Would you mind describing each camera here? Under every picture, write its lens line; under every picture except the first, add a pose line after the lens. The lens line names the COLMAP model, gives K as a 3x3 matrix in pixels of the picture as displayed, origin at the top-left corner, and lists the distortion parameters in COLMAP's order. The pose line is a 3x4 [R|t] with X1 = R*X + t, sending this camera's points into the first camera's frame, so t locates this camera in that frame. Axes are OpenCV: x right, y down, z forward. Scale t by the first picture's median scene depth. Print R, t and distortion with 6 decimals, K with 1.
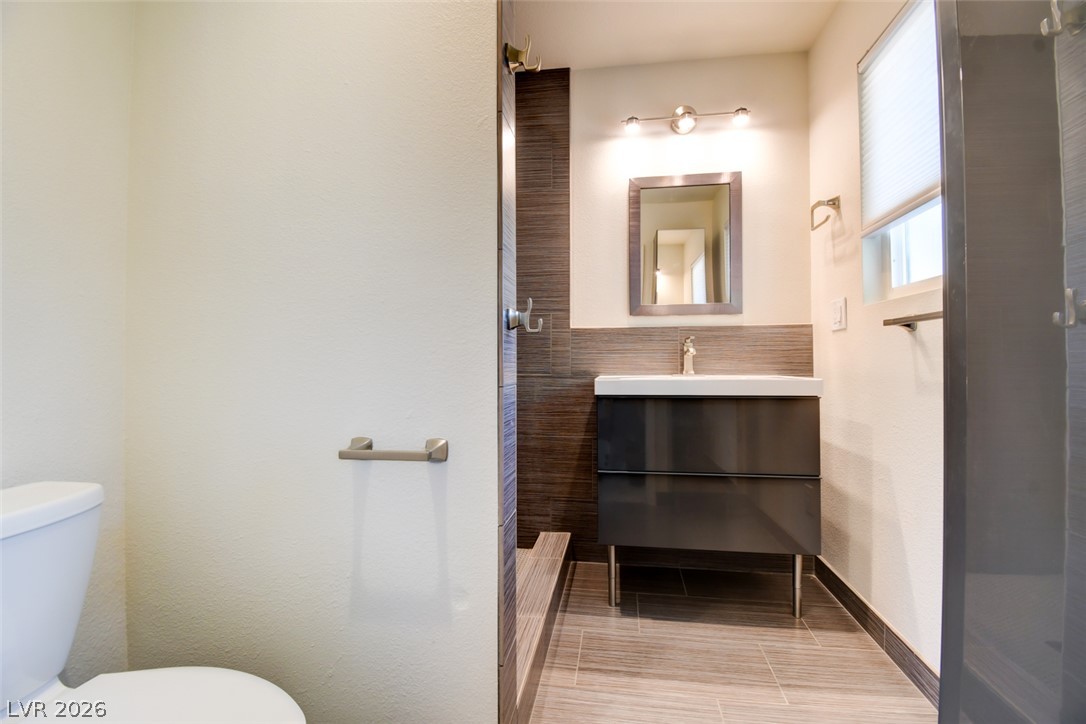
lens RADIAL K [[485.9, 0, 544.0], [0, 485.9, 359.2], [0, 0, 1]] dist [-0.018228, -0.001761]
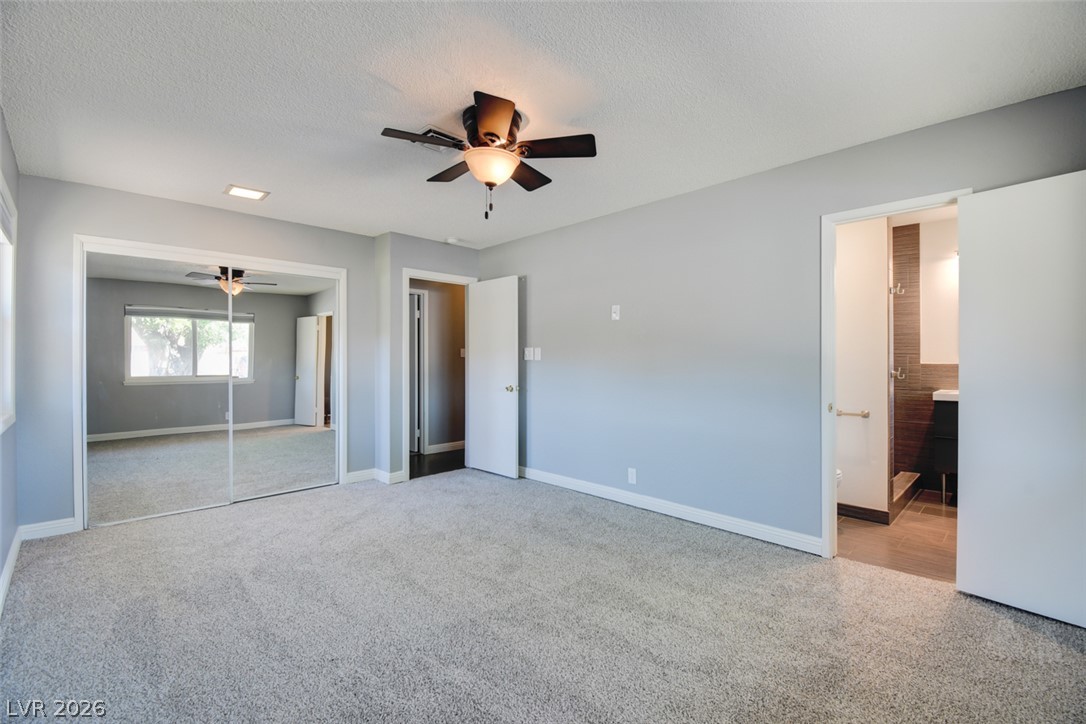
lens RADIAL K [[485.9, 0, 546.4], [0, 485.9, 358.7], [0, 0, 1]] dist [-0.018228, -0.001761]
pose [[0.808561, 0.000762, -0.588412, -0.021640], [0.001568, 0.999993, 0.003449, -0.091746], [0.588410, -0.003711, 0.808554, -1.324245]]
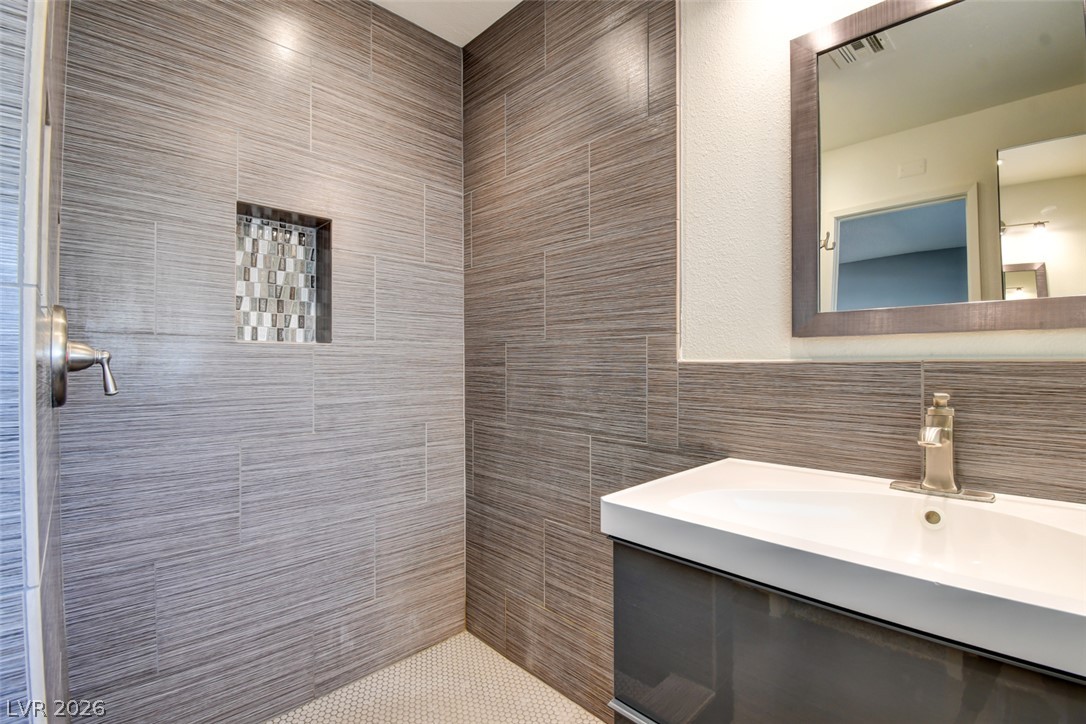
lens RADIAL K [[485.9, 0, 543.1], [0, 485.9, 362.3], [0, 0, 1]] dist [-0.018228, -0.001761]
pose [[0.797286, 0.007073, -0.603560, 0.265263], [-0.009033, 0.999959, -0.000214, -0.063365], [0.603534, 0.005623, 0.797317, 0.485124]]
